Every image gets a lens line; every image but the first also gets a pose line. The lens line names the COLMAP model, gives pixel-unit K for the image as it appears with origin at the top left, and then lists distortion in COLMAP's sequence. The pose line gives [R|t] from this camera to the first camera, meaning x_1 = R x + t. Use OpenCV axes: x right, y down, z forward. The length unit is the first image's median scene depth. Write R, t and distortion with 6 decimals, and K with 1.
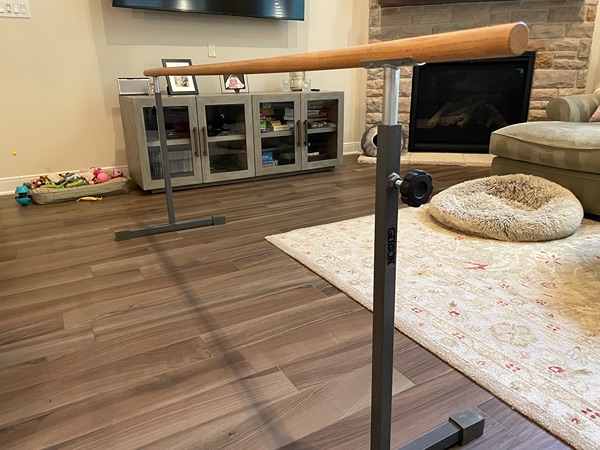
lens RADIAL K [[461.9, 0, 300.0], [0, 461.9, 225.0], [0, 0, 1]] dist [0.041805, -0.087461]
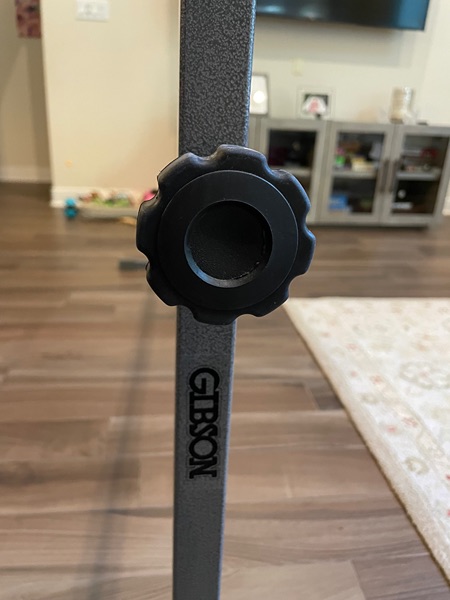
lens RADIAL K [[461.9, 0, 225.0], [0, 461.9, 300.0], [0, 0, 1]] dist [0.041805, -0.087461]
pose [[0.910826, 0.199149, -0.361575, 0.079085], [-0.179458, 0.979856, 0.087625, -0.016466], [0.371741, -0.014924, 0.928216, 0.189965]]
